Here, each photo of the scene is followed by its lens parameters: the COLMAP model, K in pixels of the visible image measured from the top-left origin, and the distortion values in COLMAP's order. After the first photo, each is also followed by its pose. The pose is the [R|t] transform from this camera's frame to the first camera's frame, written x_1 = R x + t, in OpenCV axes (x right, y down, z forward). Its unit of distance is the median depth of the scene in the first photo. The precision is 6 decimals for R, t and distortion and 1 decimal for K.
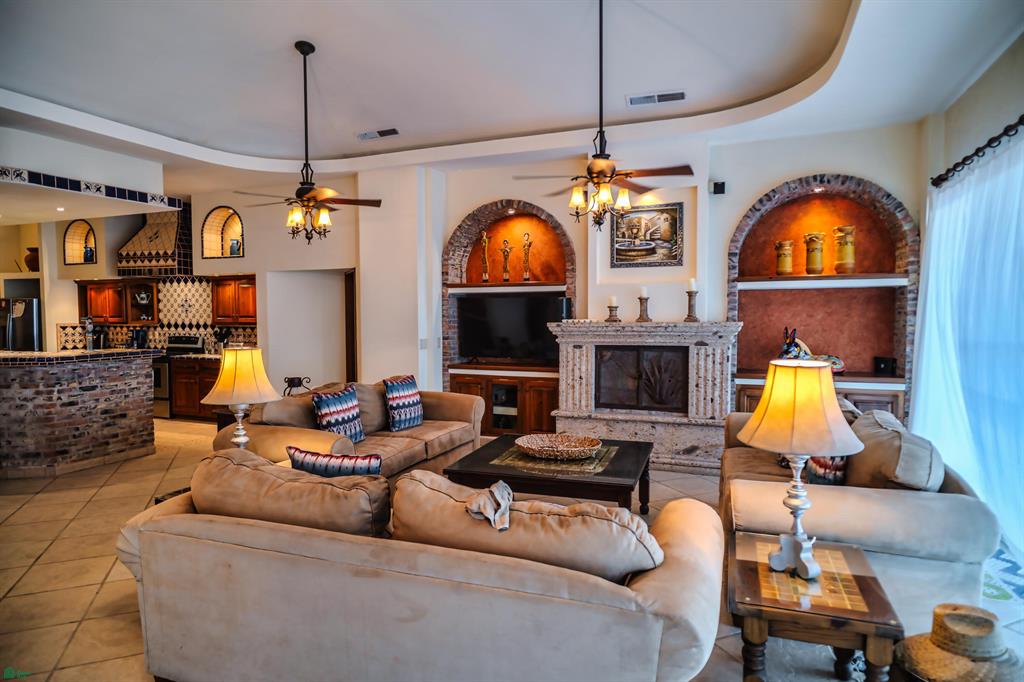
lens RADIAL K [[605.9, 0, 510.7], [0, 605.9, 346.3], [0, 0, 1]] dist [-0.000961, -0.000053]
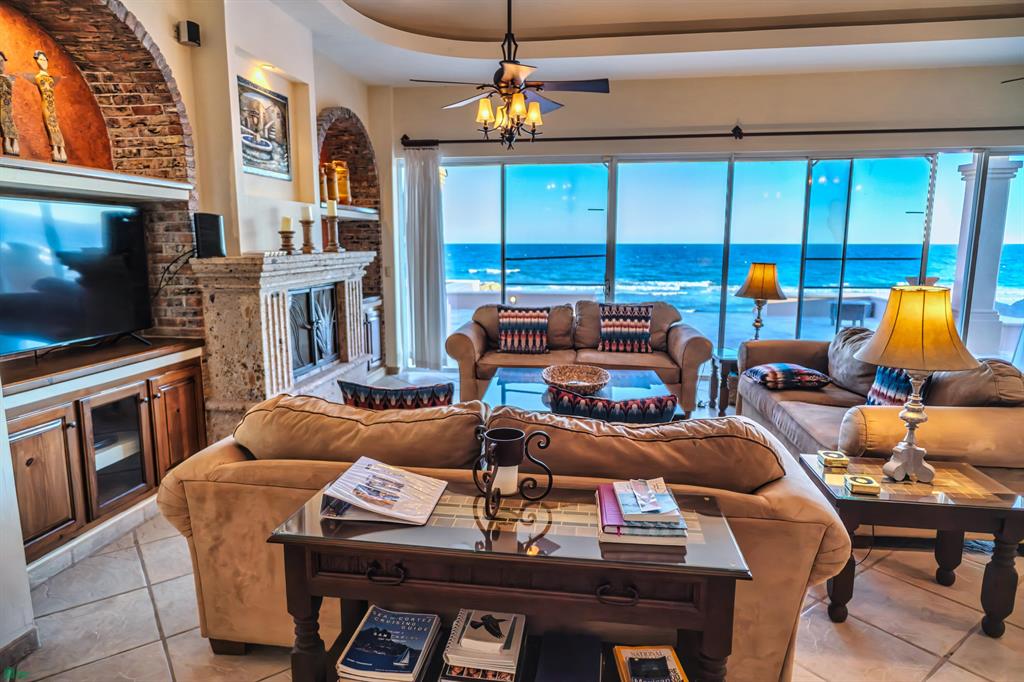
lens RADIAL K [[605.5, 0, 512.0], [0, 605.5, 341.0], [0, 0, 1]] dist [-0.001773, 0.000512]
pose [[-0.229239, -0.151092, 0.961572, -0.562380], [0.052931, 0.984482, 0.167310, -0.044090], [-0.971930, 0.089251, -0.217684, 0.895111]]
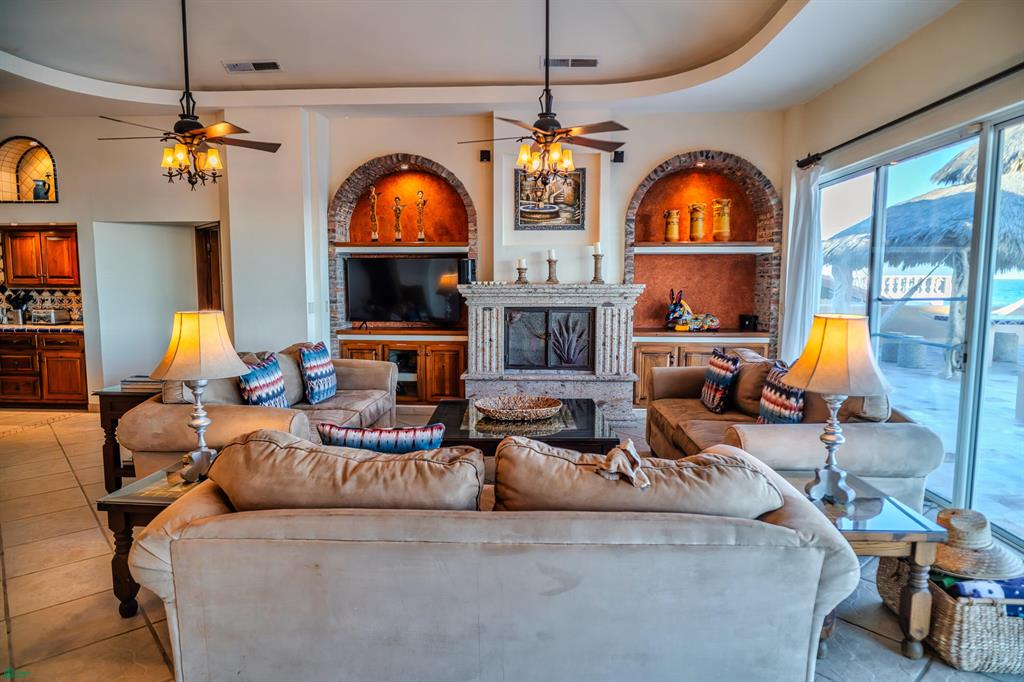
lens RADIAL K [[605.5, 0, 512.0], [0, 605.5, 341.0], [0, 0, 1]] dist [-0.001773, 0.000512]
pose [[0.947034, -0.027335, 0.319966, -0.169610], [0.011799, 0.998660, 0.050394, 0.003709], [-0.320915, -0.043949, 0.946088, 0.046348]]
